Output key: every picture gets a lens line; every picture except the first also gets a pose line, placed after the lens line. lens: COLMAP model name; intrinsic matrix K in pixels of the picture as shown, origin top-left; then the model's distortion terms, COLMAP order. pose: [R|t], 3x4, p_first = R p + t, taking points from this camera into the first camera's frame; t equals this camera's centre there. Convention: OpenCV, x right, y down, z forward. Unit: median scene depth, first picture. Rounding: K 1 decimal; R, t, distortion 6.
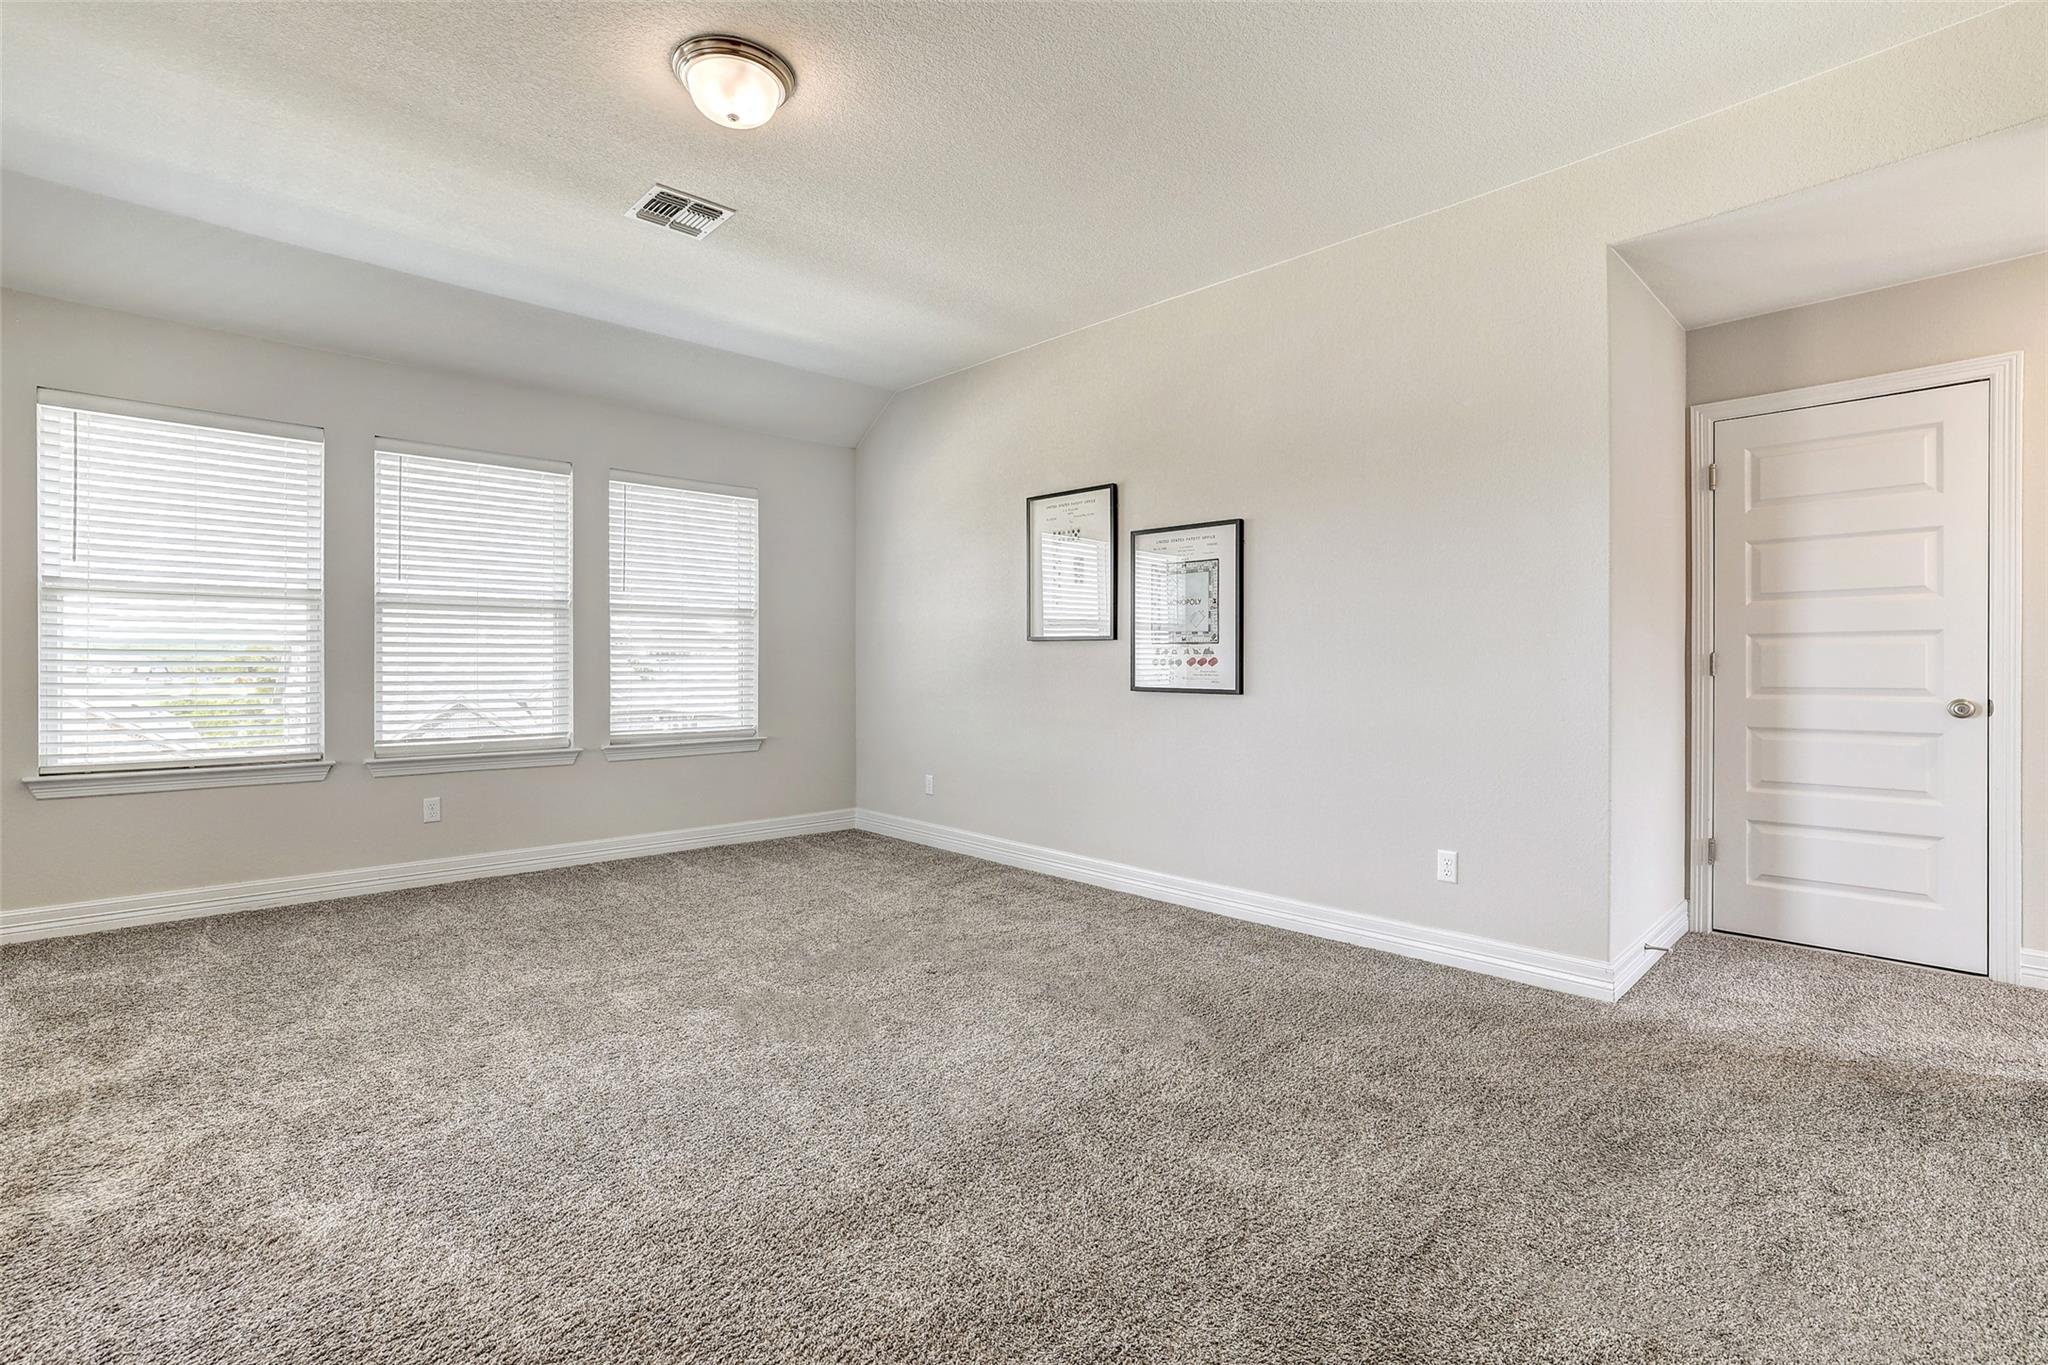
lens RADIAL K [[917.5, 0, 1018.0], [0, 917.5, 671.8], [0, 0, 1]] dist [-0.024190, 0.002531]
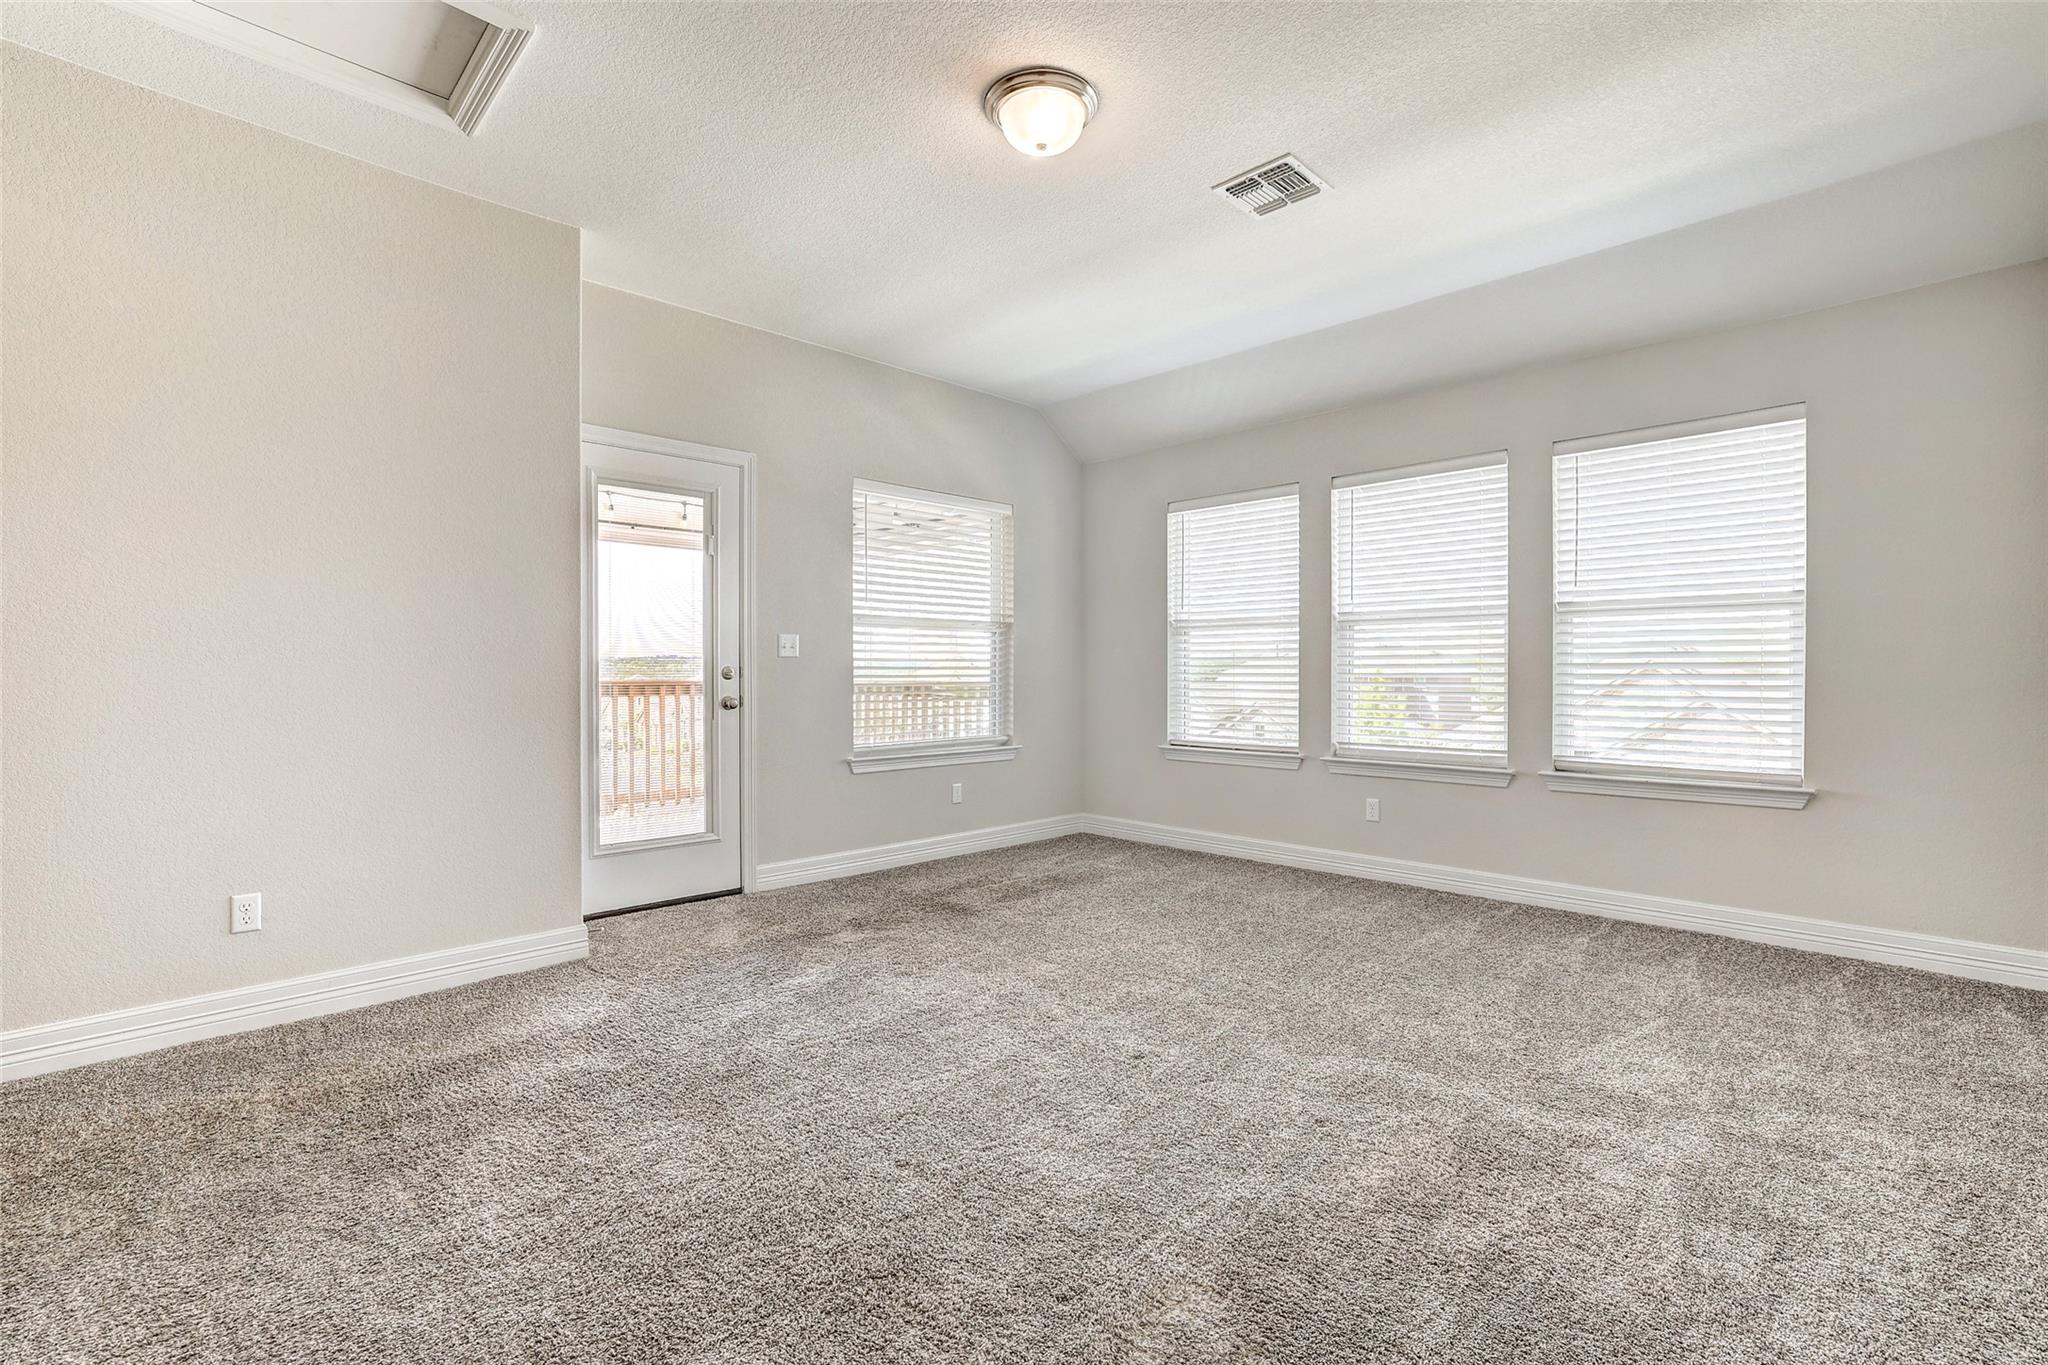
lens RADIAL K [[917.5, 0, 1018.4], [0, 917.5, 687.1], [0, 0, 1]] dist [-0.024190, 0.002531]
pose [[-0.003512, 0.014687, -0.999886, 0.401208], [-0.004866, 0.999880, 0.014704, -0.007390], [0.999982, 0.004917, -0.003440, 0.528953]]
